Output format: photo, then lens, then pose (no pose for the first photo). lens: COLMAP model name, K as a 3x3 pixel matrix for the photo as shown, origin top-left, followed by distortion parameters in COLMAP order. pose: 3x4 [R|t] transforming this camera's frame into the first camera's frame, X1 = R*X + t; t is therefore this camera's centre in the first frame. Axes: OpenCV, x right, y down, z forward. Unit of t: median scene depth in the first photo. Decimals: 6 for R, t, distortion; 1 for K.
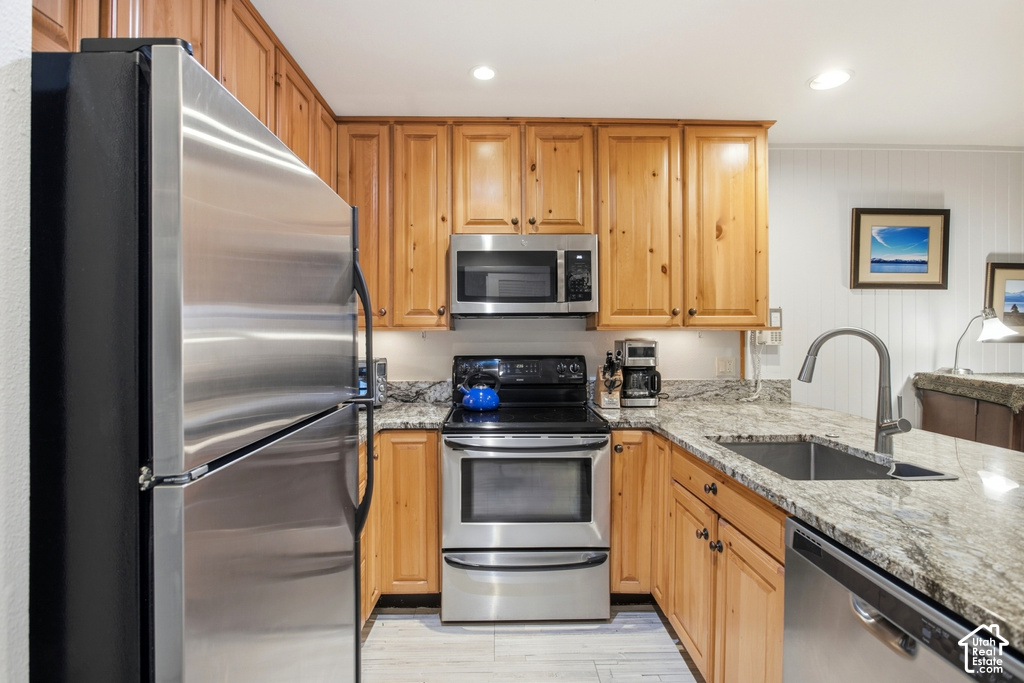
lens RADIAL K [[476.2, 0, 510.7], [0, 476.2, 337.1], [0, 0, 1]] dist [-0.008800, 0.002690]
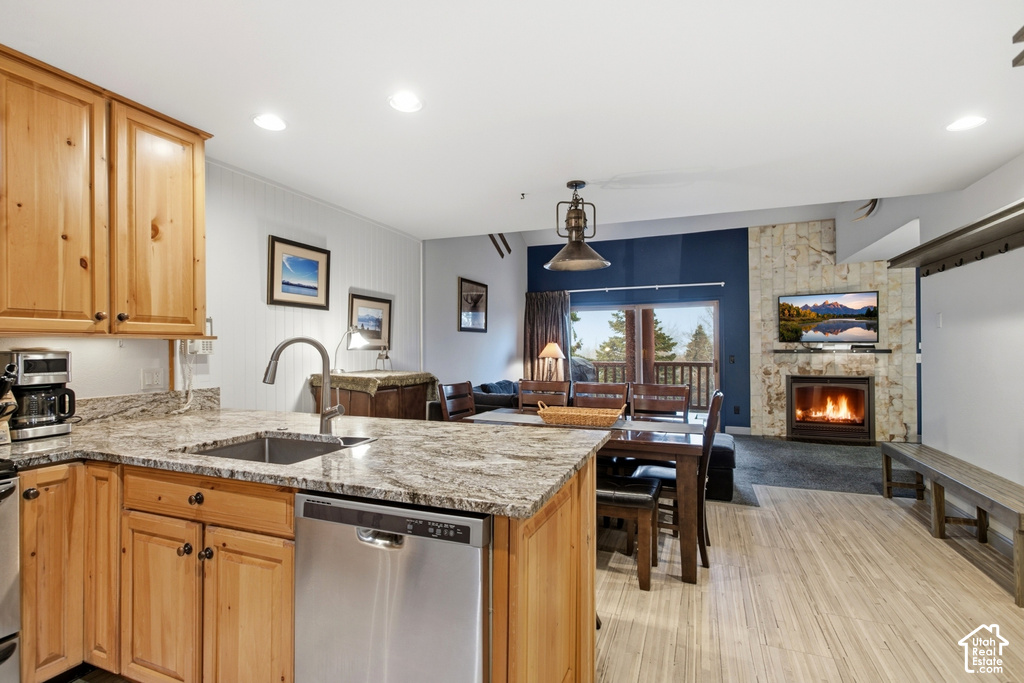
lens RADIAL K [[476.2, 0, 496.6], [0, 476.2, 343.7], [0, 0, 1]] dist [-0.008800, 0.002690]
pose [[0.420153, 0.002969, 0.907448, -0.117659], [0.006418, 0.999960, -0.006243, 0.005402], [-0.907430, 0.008447, 0.420118, 0.015305]]
